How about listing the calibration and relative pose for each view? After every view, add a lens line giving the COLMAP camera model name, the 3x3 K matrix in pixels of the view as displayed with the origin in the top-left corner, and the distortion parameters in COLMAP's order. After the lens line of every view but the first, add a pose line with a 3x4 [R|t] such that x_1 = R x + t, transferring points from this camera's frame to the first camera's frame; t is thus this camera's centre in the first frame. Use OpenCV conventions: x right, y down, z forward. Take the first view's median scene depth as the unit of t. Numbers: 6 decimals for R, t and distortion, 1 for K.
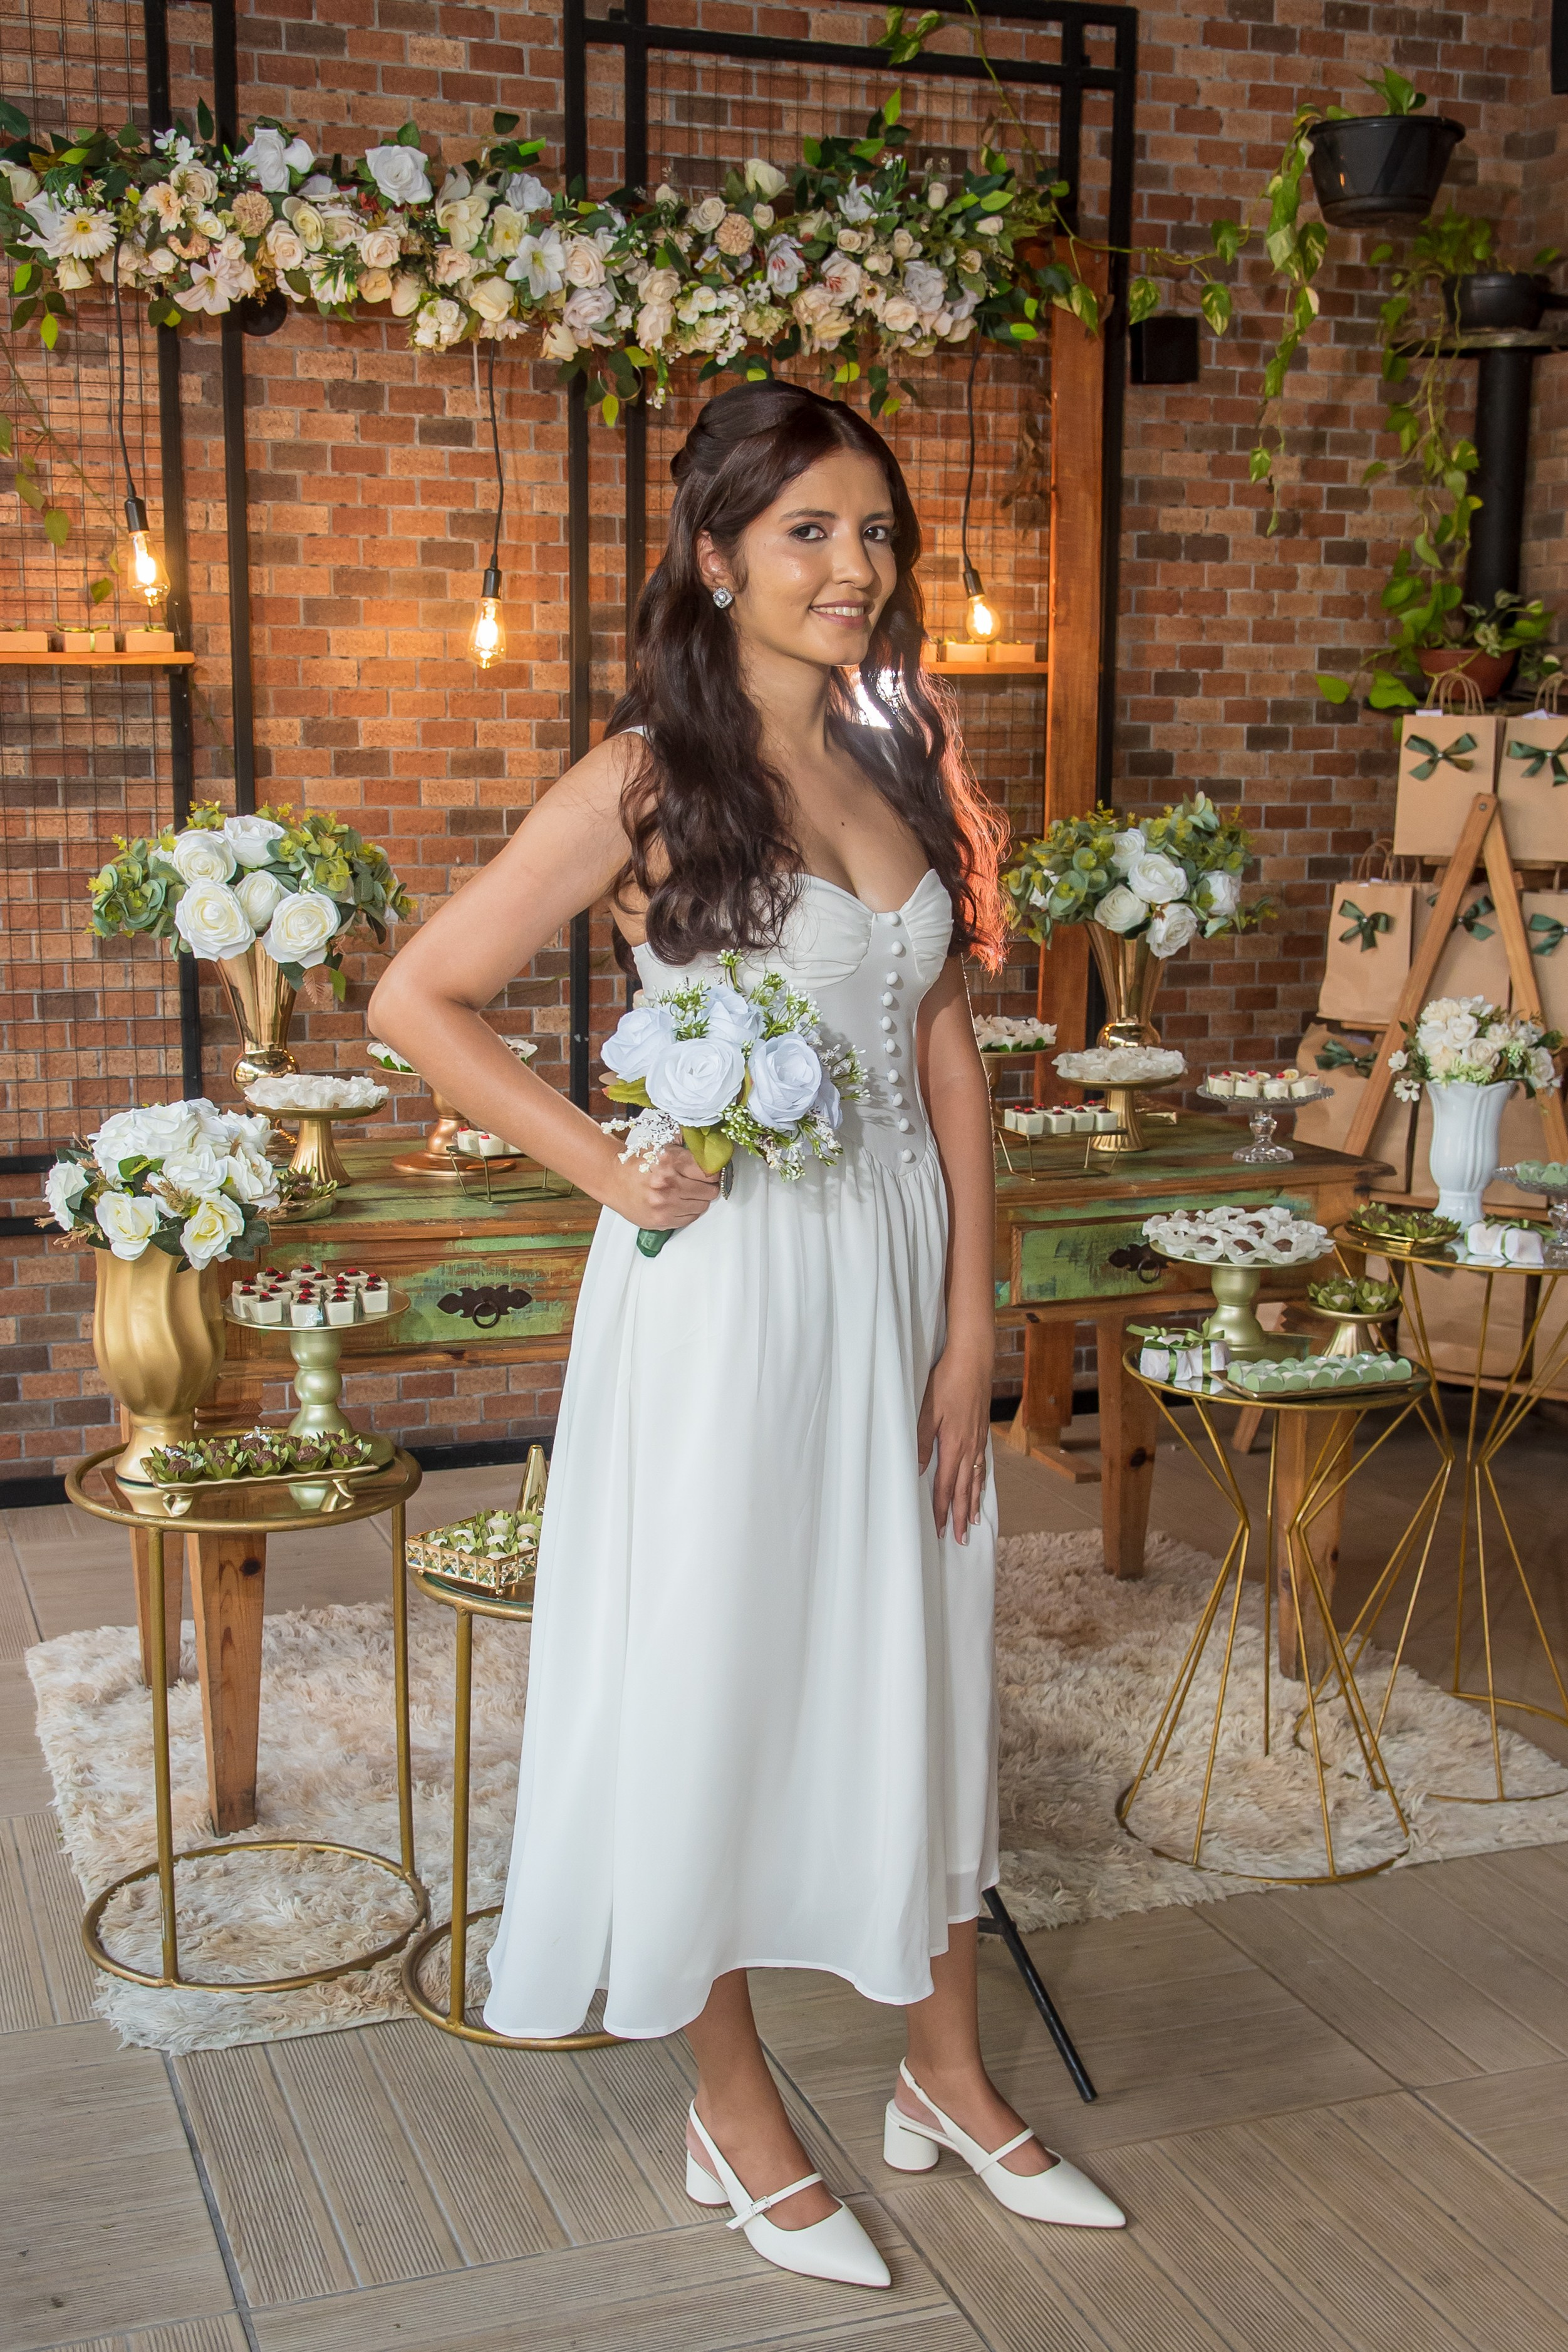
lens RADIAL K [[2774.4, 0, 796.7], [0, 2774.4, 1211.3], [0, 0, 1]] dist [0.024249, 0.000000]
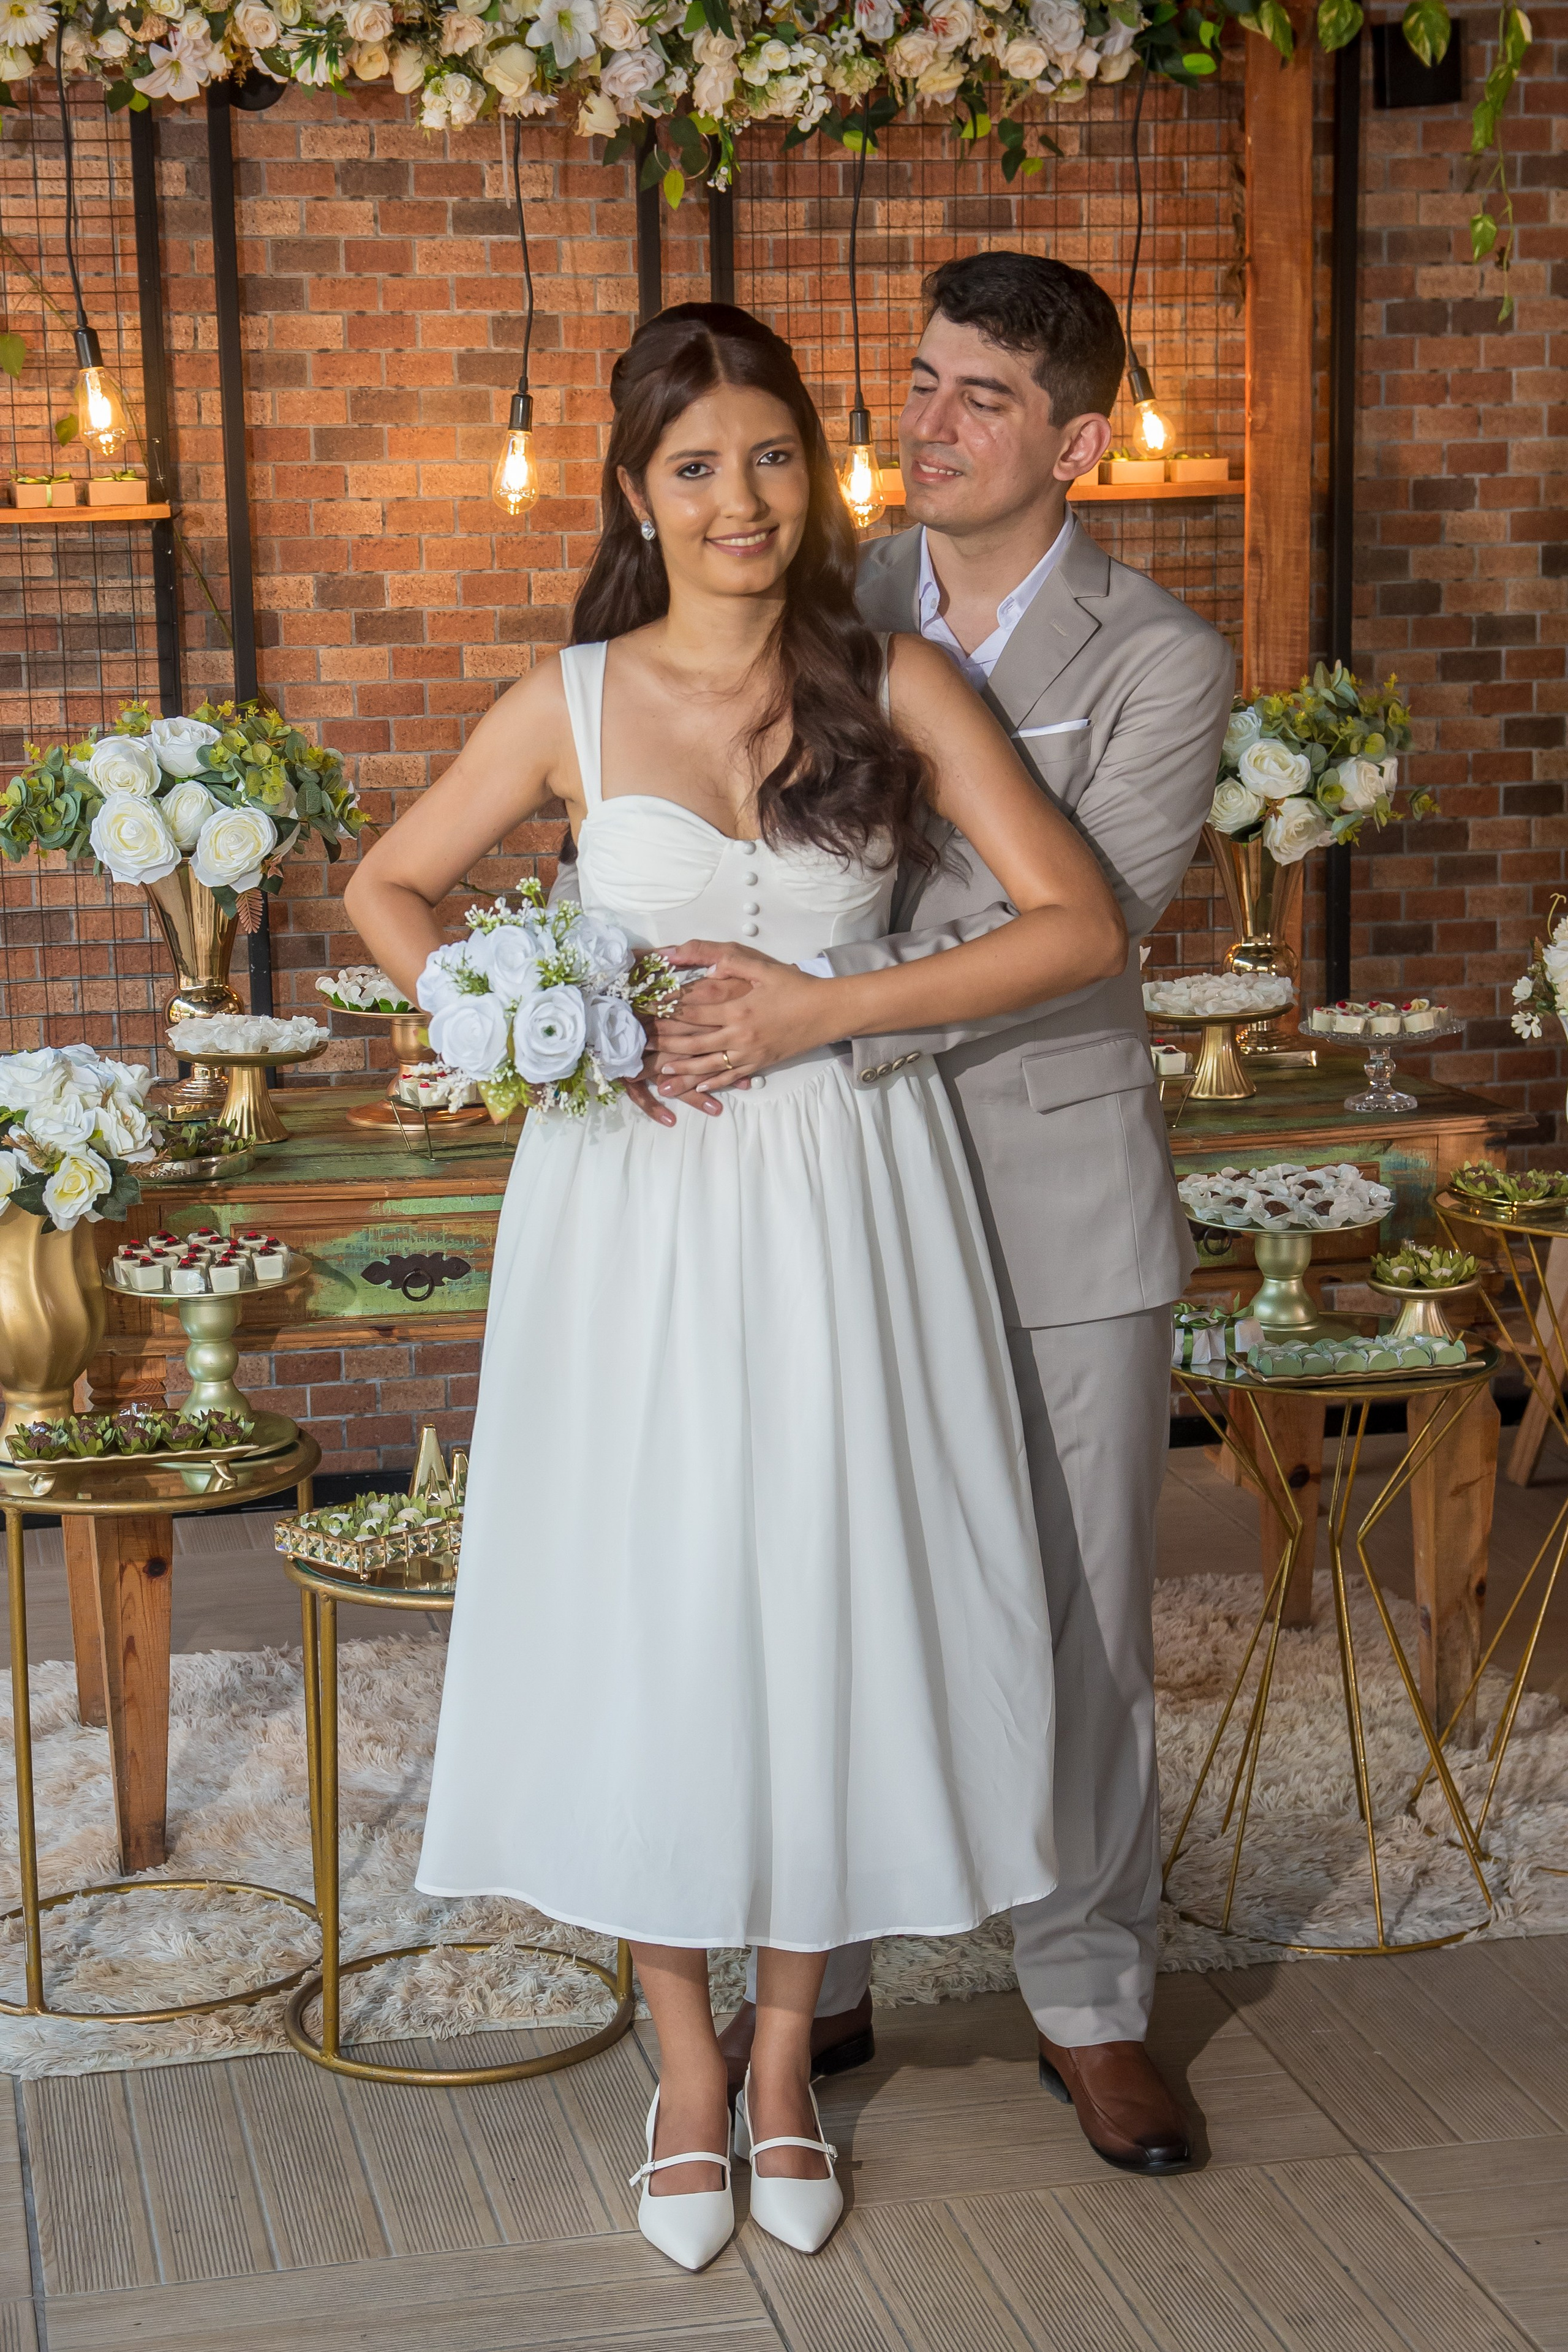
lens RADIAL K [[4243.4, 0, 789.7], [0, 4243.4, 1172.7], [0, 0, 1]] dist [0.183126, 0.000000]
pose [[0.990109, -0.000604, -0.140296, 0.154115], [-0.000006, 0.999991, -0.004342, 0.005579], [0.140297, 0.004300, 0.990100, -0.256311]]
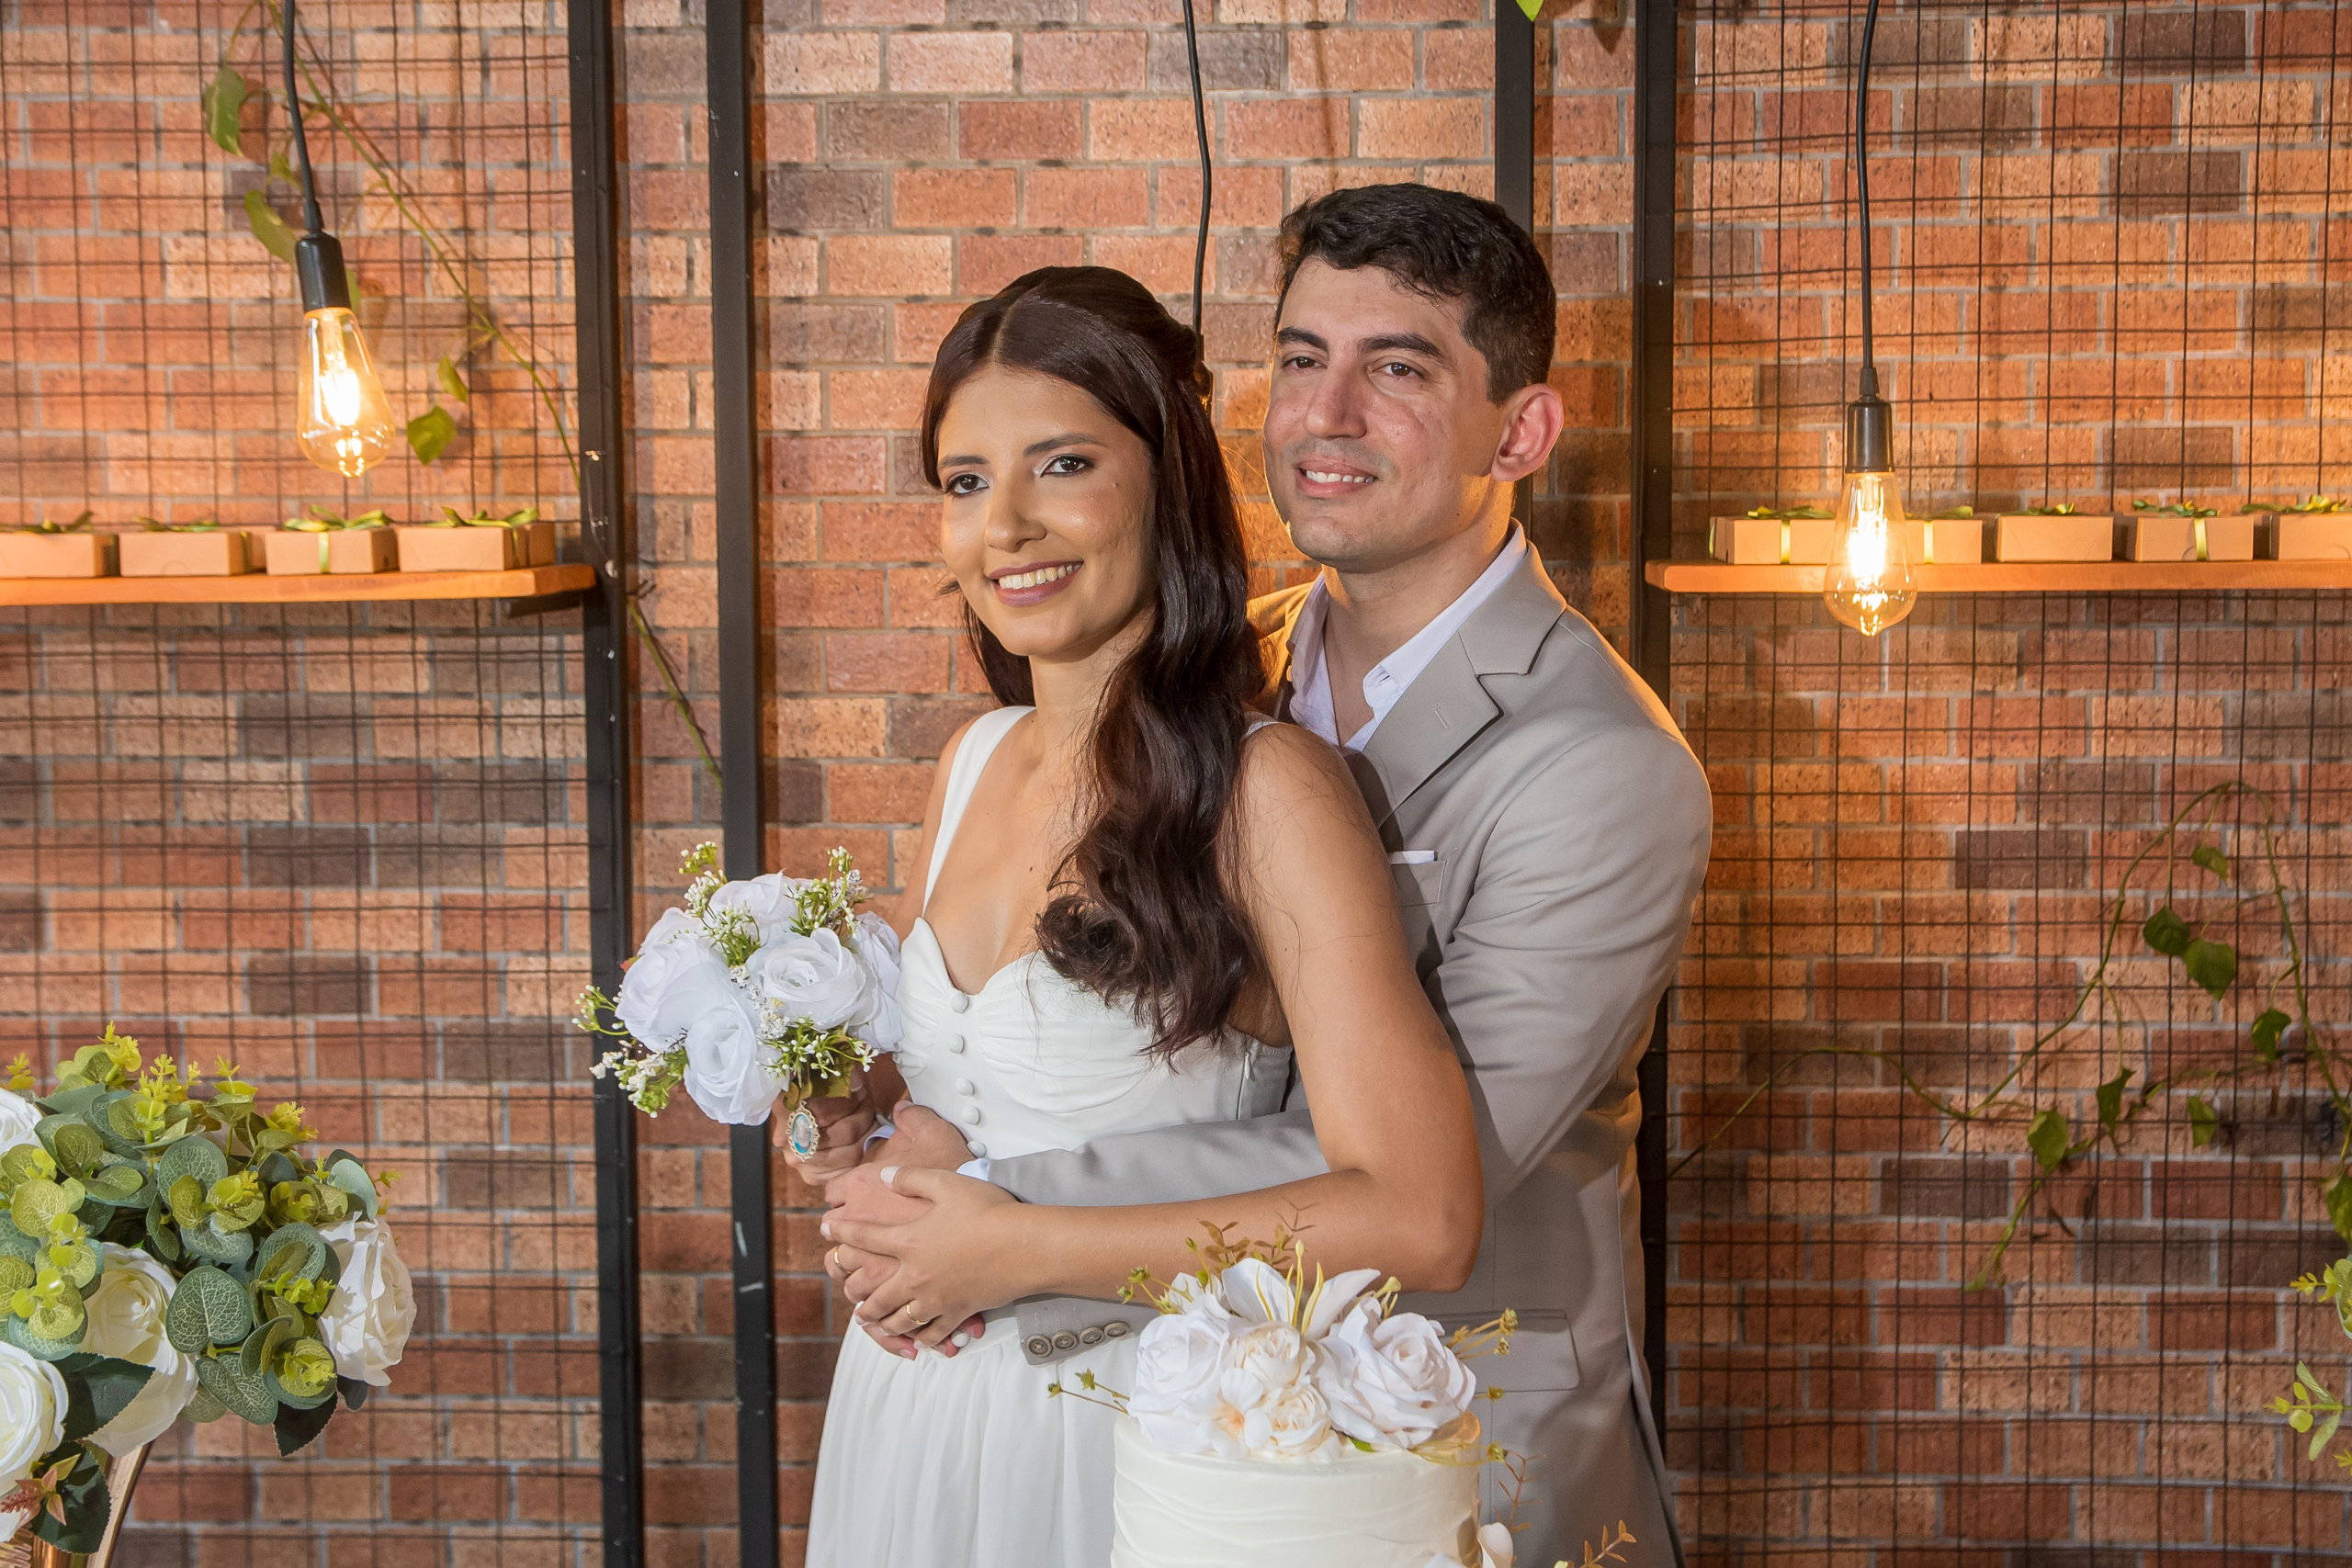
lens RADIAL K [[3725.8, 0, 1229.2], [0, 3725.8, 832.3], [0, 0, 1]] dist [0.117258, 0.000000]
pose [[0.914660, 0.024780, -0.403465, 0.132816], [-0.059259, 0.995556, -0.073195, -0.127485], [0.399858, 0.090857, 0.912063, 0.523360]]
